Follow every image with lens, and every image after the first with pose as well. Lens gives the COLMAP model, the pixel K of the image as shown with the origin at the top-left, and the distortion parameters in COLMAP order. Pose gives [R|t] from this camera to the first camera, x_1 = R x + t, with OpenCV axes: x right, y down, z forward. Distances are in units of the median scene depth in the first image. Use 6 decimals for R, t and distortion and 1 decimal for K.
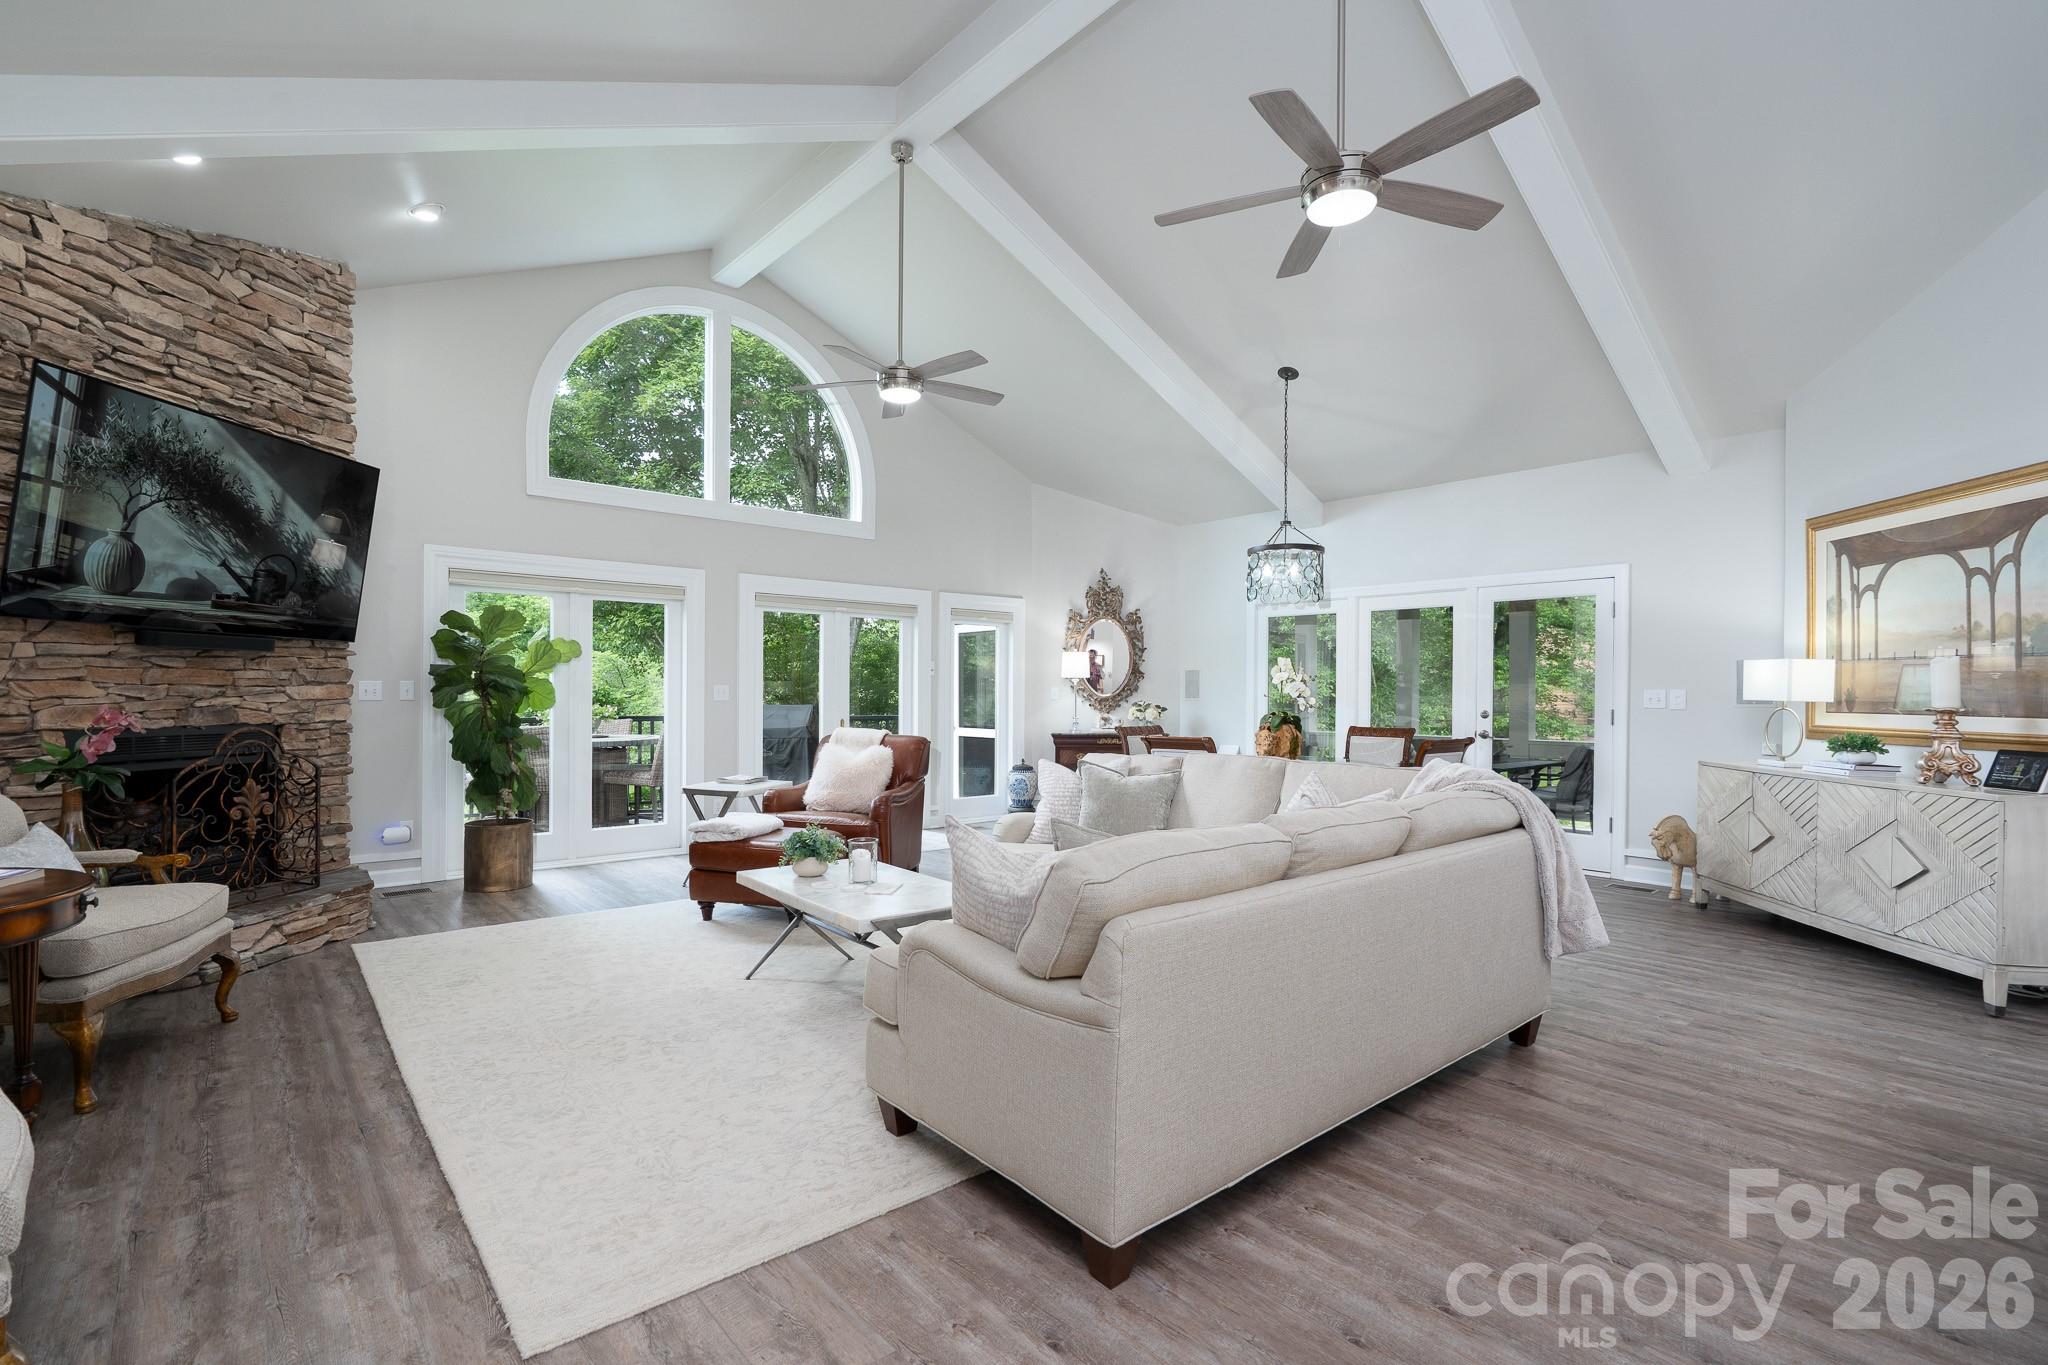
lens RADIAL K [[940.3, 0, 1011.4], [0, 940.3, 699.1], [0, 0, 1]] dist [-0.001012, 0.000708]
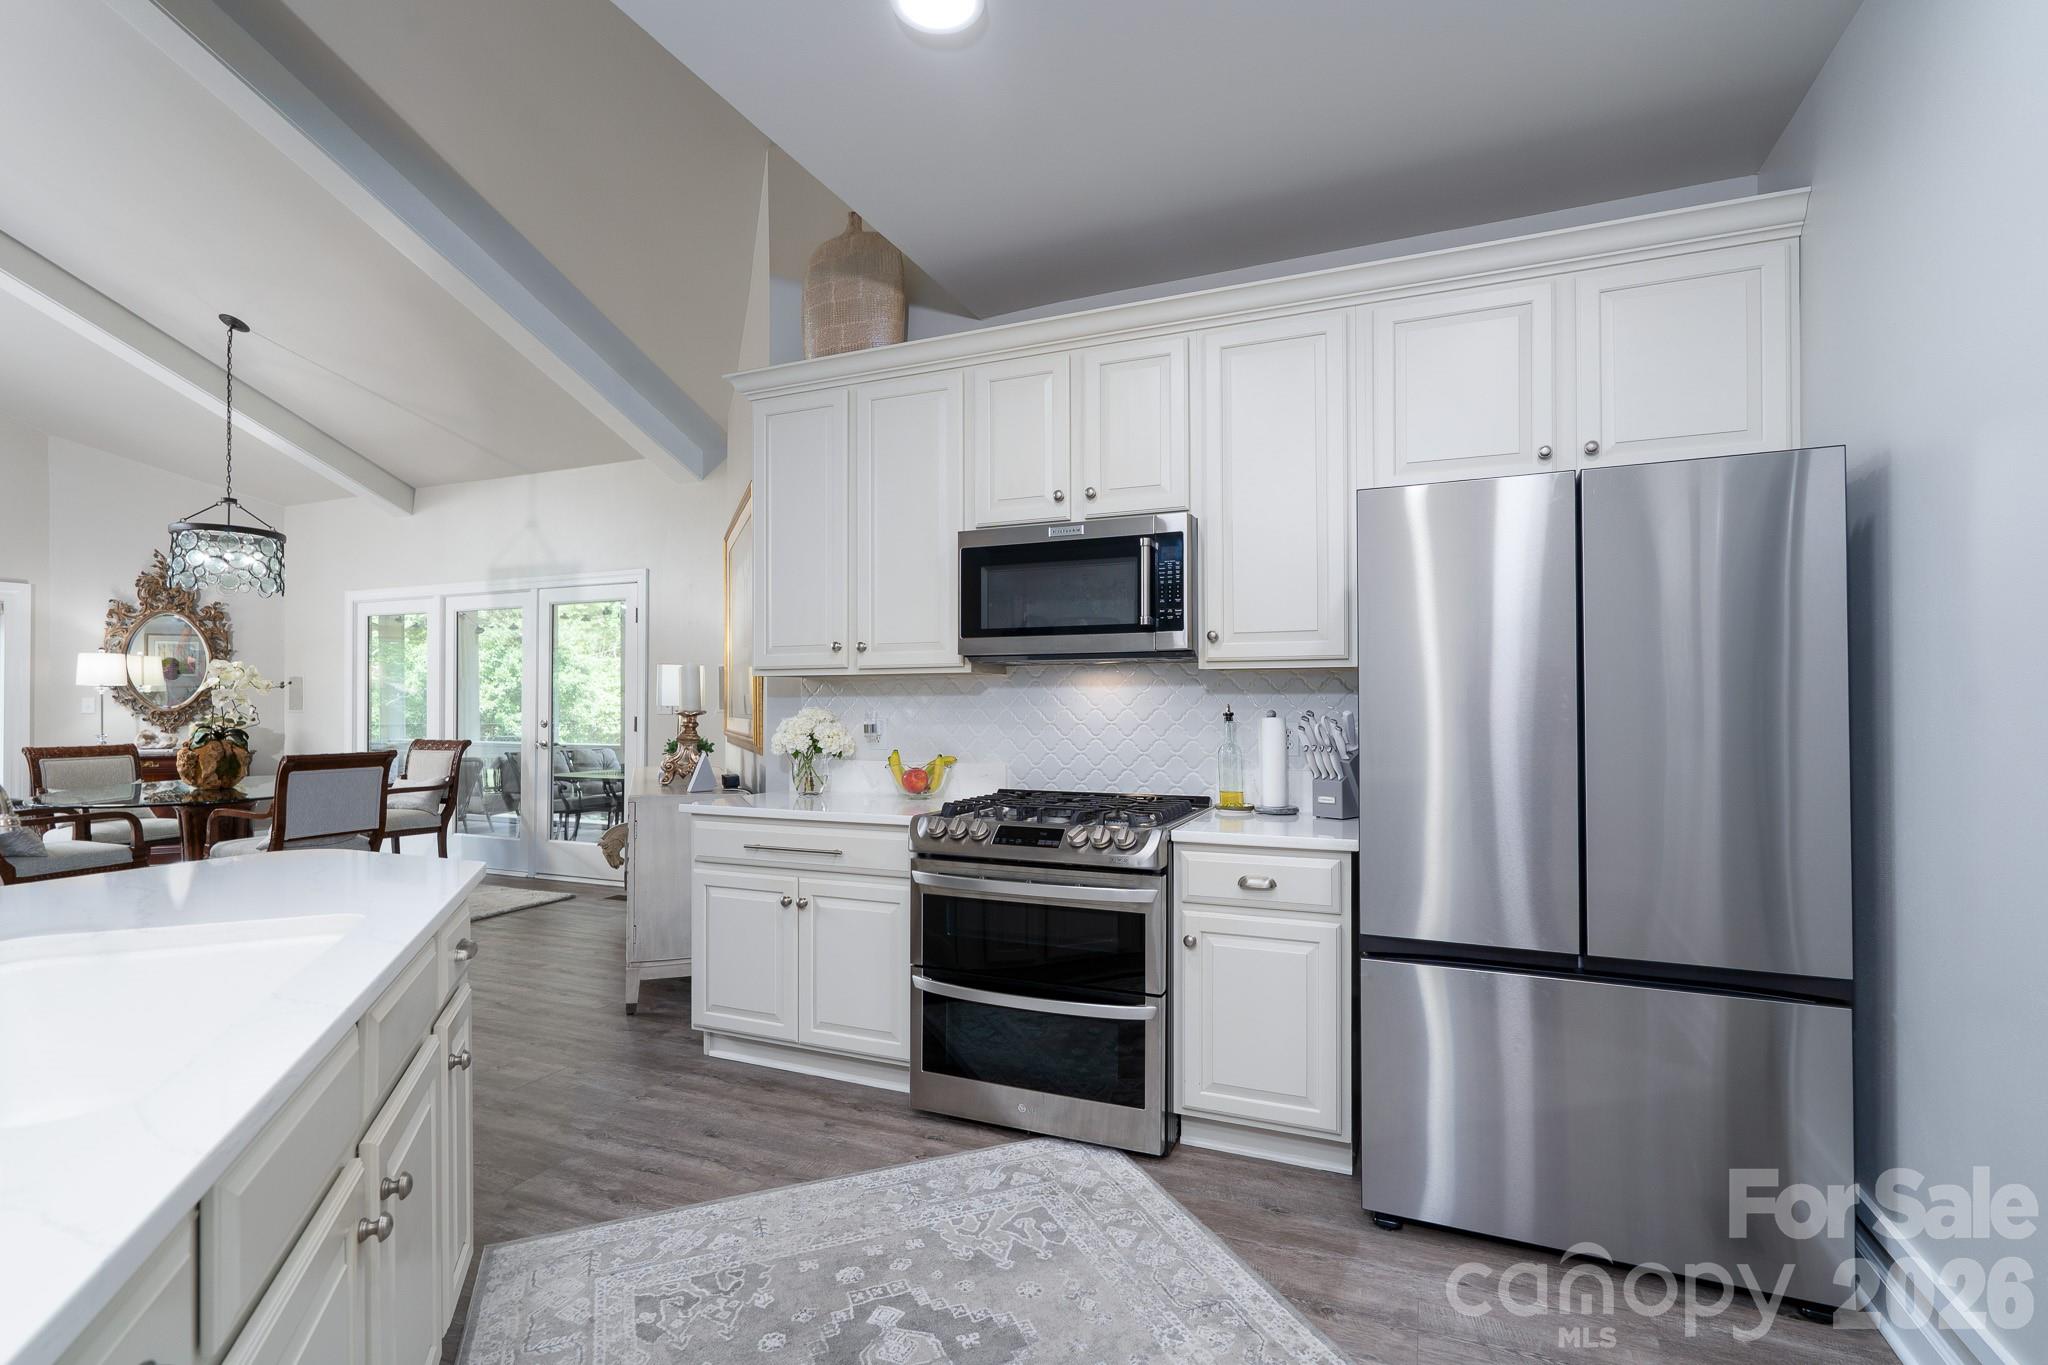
lens RADIAL K [[940.3, 0, 1016.7], [0, 940.3, 705.0], [0, 0, 1]] dist [-0.001012, 0.000708]
pose [[0.899947, -0.008660, 0.435914, 0.733269], [0.012060, 0.999915, -0.005034, 0.010524], [-0.435833, 0.009788, 0.899974, -0.069520]]
